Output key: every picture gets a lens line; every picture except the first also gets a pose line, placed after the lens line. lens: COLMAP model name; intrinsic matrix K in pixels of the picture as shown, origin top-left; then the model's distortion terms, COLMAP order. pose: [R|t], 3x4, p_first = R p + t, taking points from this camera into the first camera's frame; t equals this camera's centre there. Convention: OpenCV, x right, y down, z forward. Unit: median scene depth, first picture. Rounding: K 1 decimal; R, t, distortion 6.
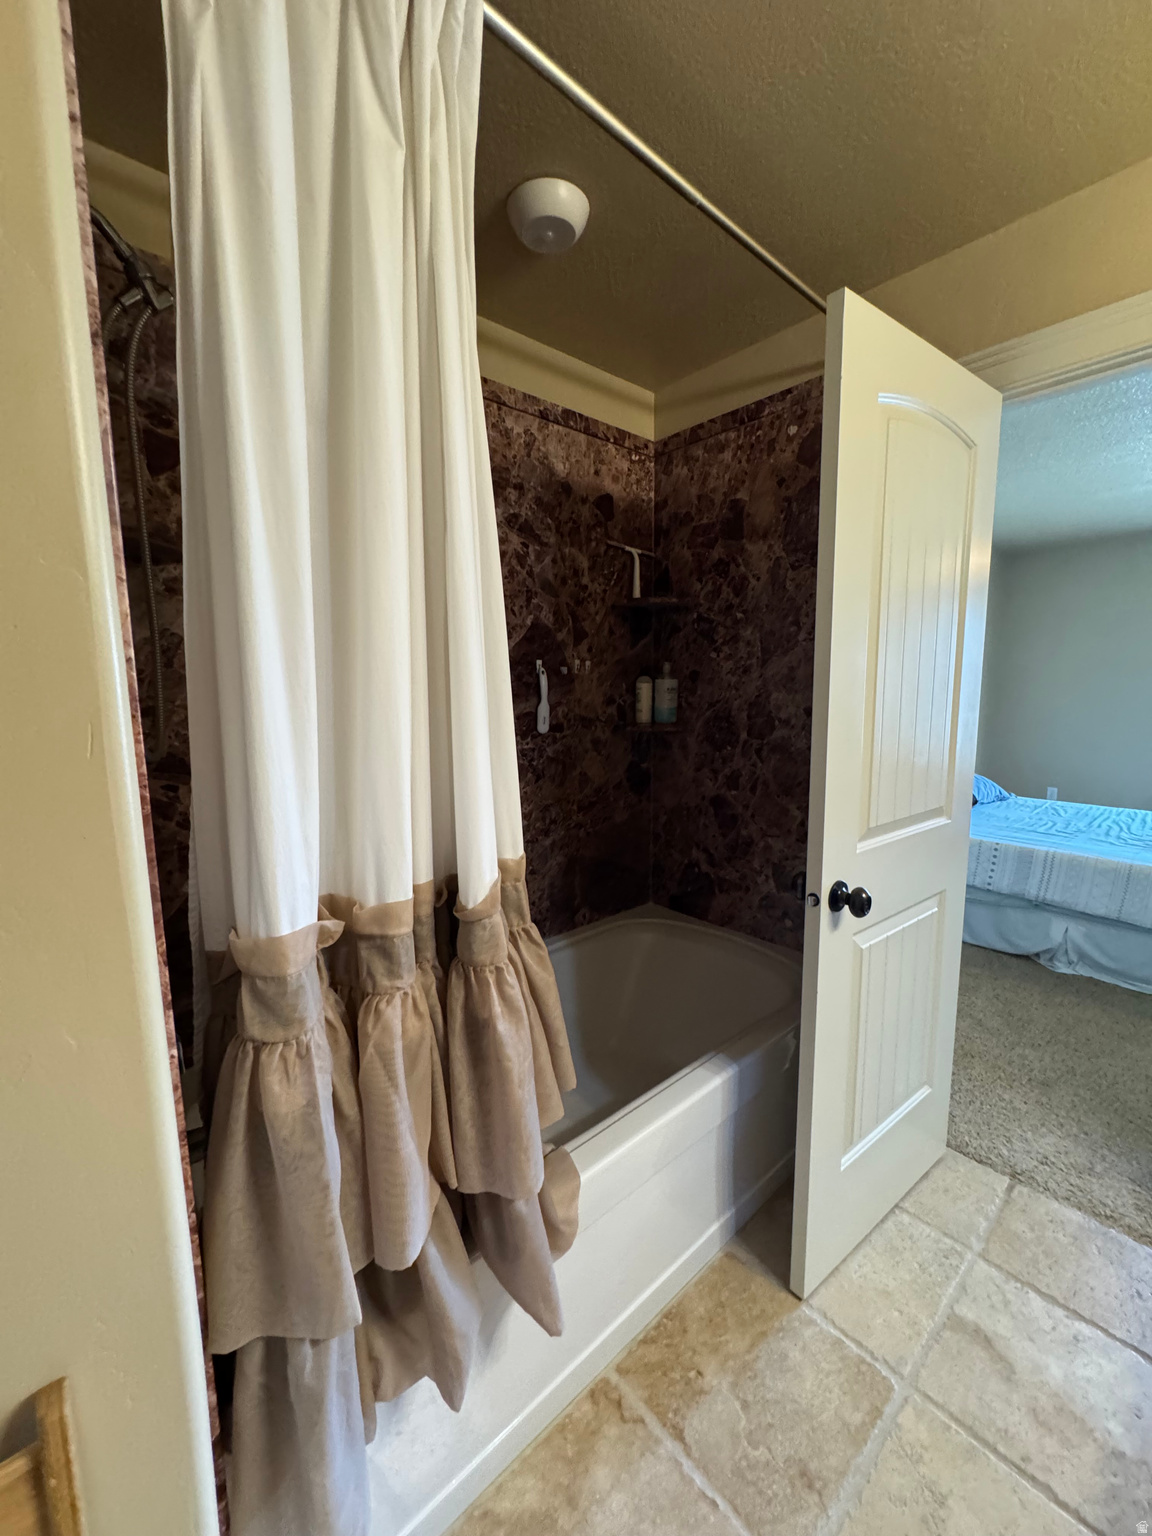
lens RADIAL K [[613.2, 0, 578.3], [0, 613.2, 765.9], [0, 0, 1]] dist [-0.003042, 0.000145]
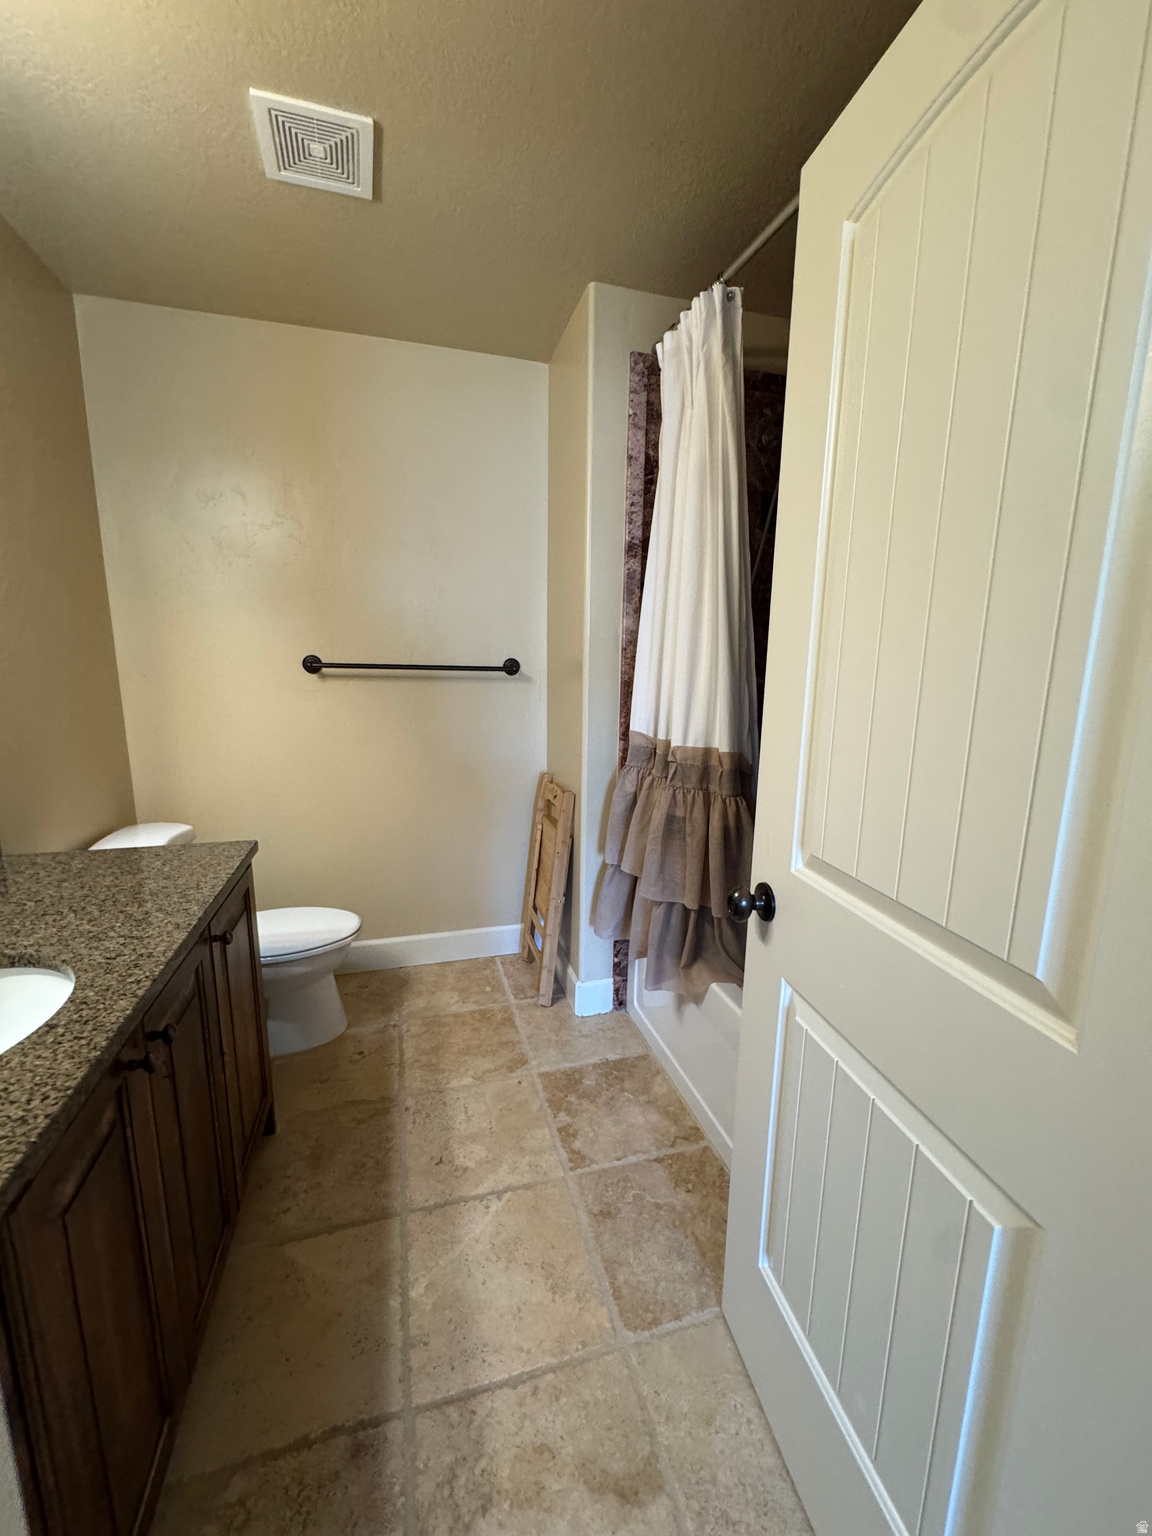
lens RADIAL K [[613.2, 0, 578.3], [0, 613.2, 765.9], [0, 0, 1]] dist [-0.003042, 0.000145]
pose [[-0.425232, 0.169619, -0.889048, 1.350170], [-0.126538, 0.961494, 0.243963, -0.153389], [0.896195, 0.216239, -0.387395, 1.151950]]
